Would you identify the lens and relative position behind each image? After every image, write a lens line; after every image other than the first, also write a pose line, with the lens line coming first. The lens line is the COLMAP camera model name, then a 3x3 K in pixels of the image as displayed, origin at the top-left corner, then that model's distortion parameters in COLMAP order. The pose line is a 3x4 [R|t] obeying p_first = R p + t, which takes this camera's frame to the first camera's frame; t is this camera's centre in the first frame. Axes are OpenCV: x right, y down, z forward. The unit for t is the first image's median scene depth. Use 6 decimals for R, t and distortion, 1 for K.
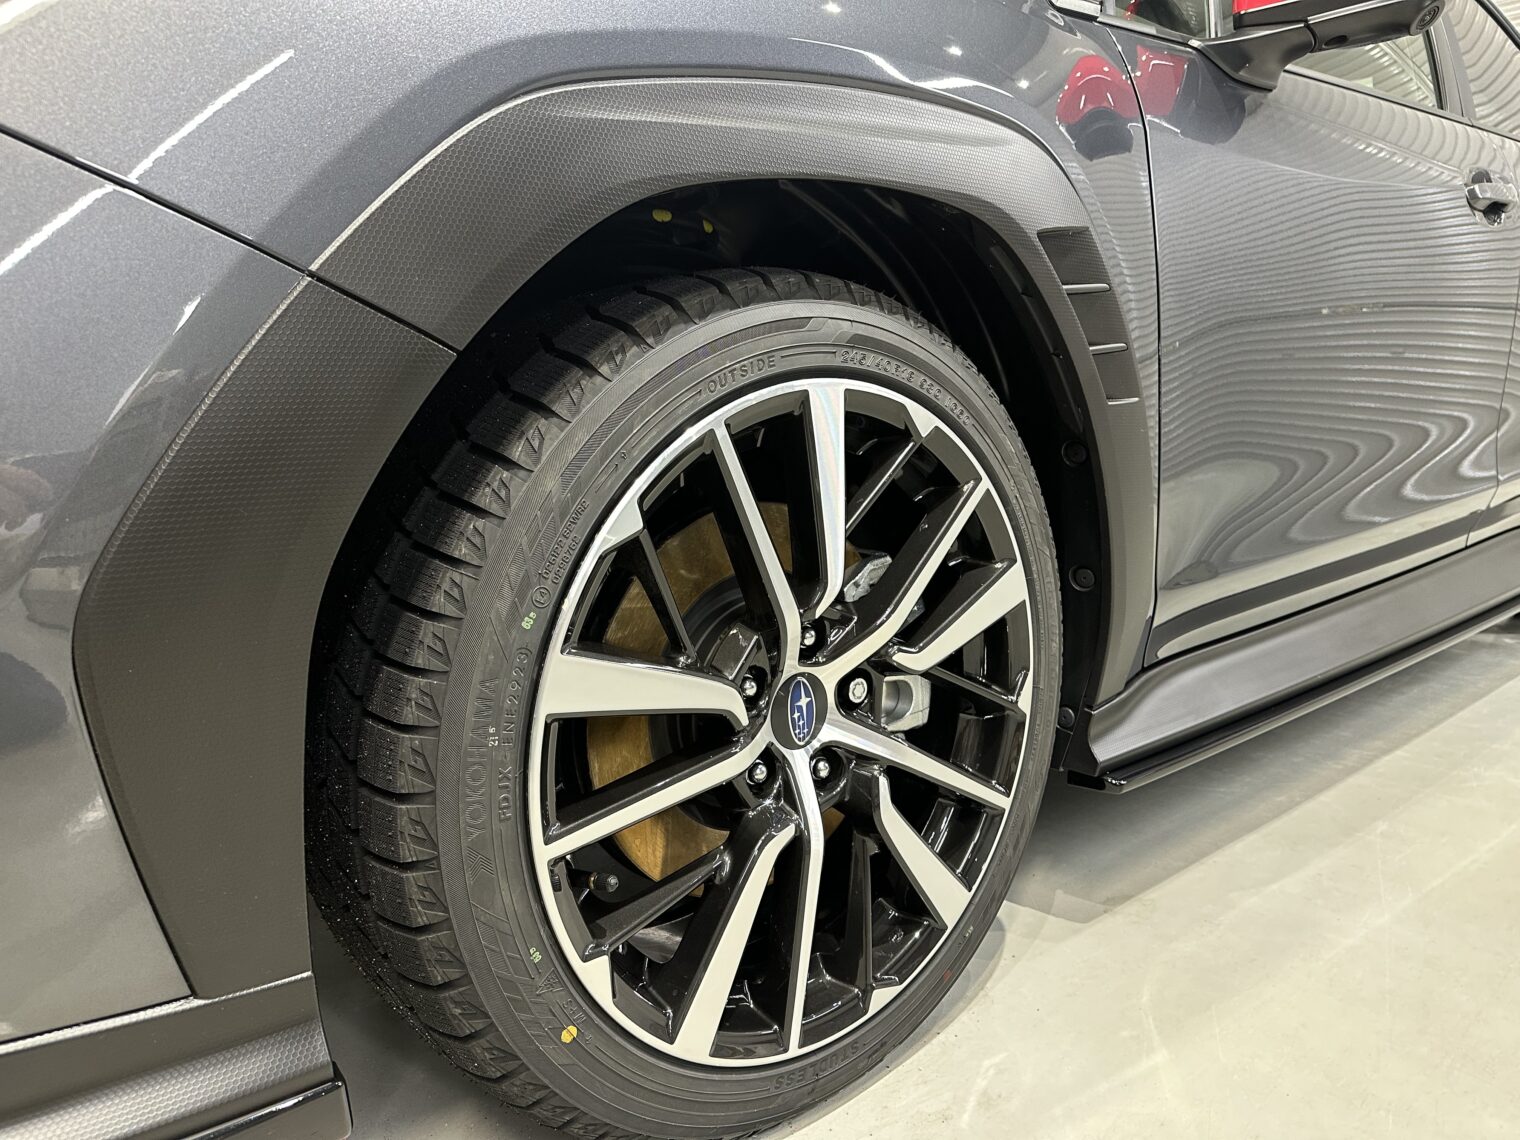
lens RADIAL K [[1052.1, 0, 760.0], [0, 1052.1, 570.0], [0, 0, 1]] dist [0.072016, -0.068721]
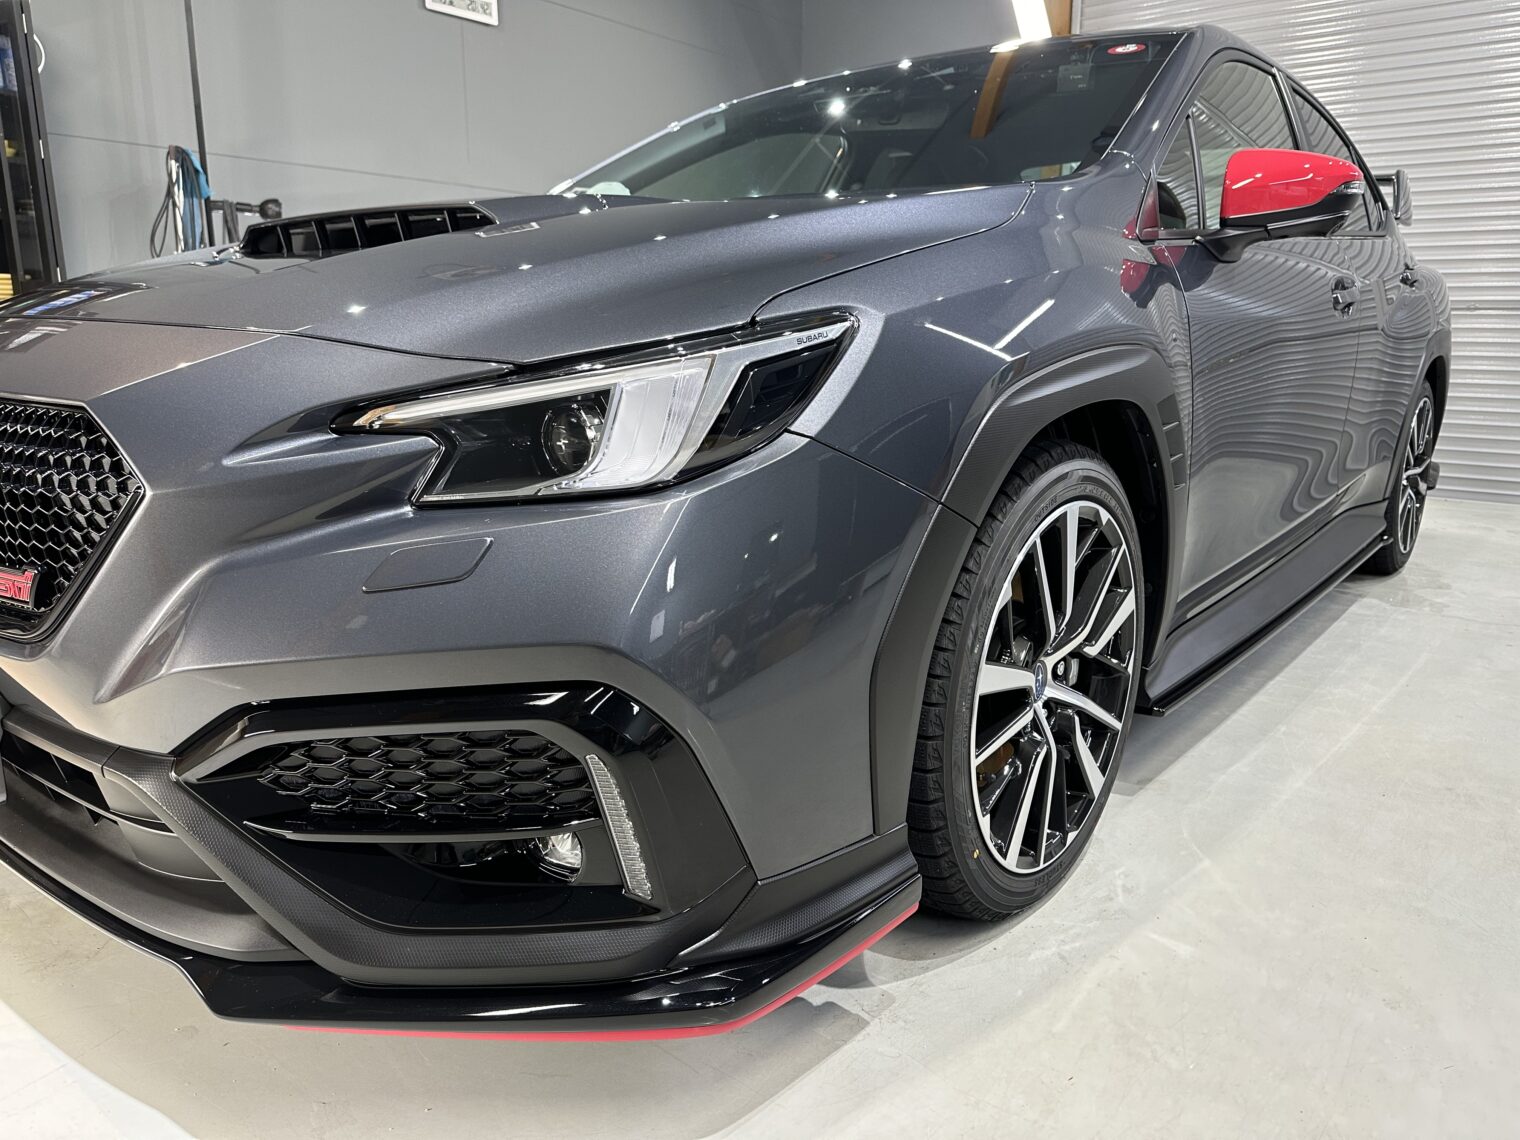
lens RADIAL K [[1052.1, 0, 760.0], [0, 1052.1, 570.0], [0, 0, 1]] dist [0.072016, -0.068721]
pose [[0.986454, -0.021557, 0.162615, -0.688674], [0.010127, 0.997440, 0.070793, -0.179441], [-0.163725, -0.068188, 0.984147, -0.646059]]
